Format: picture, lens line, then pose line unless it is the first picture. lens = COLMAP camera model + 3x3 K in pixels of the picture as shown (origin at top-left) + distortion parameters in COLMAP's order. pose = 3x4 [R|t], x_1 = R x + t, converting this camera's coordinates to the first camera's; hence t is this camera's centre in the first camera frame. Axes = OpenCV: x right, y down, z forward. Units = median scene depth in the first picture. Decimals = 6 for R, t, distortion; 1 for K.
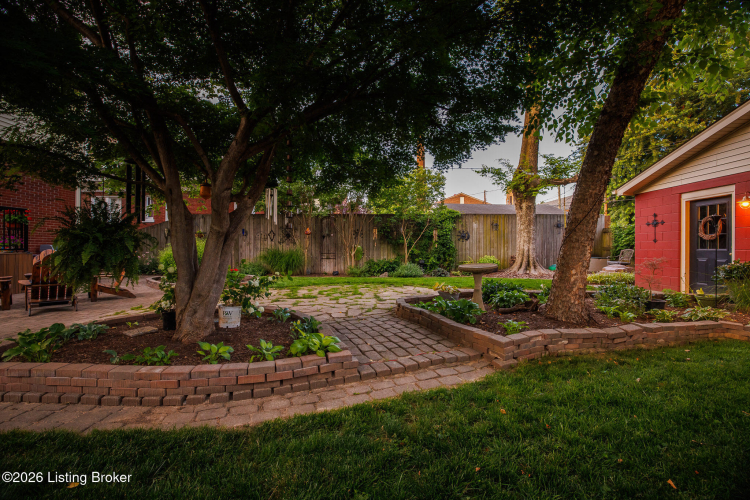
lens RADIAL K [[325.4, 0, 375.0], [0, 325.4, 250.0], [0, 0, 1]] dist [-0.012077, 0.010780]
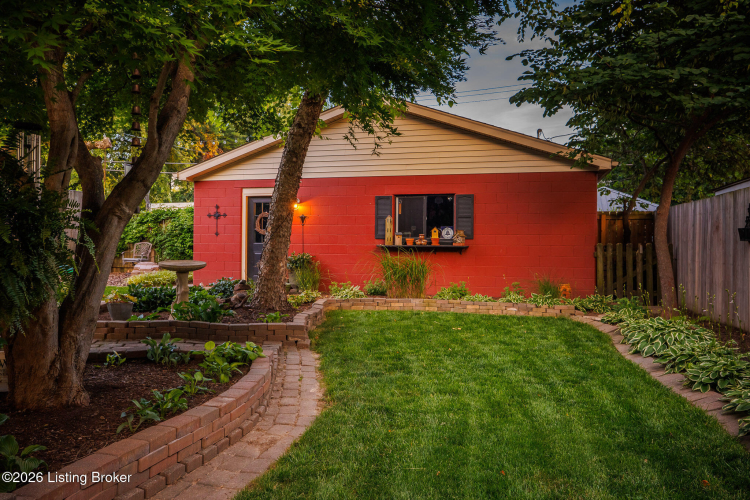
lens RADIAL K [[597.4, 0, 376.9], [0, 597.4, 248.4], [0, 0, 1]] dist [0.045849, 0.049150]
pose [[0.258497, -0.007458, 0.965983, -0.770216], [-0.004751, 0.999948, 0.008992, -0.004042], [-0.966000, -0.006913, 0.258448, 0.106872]]
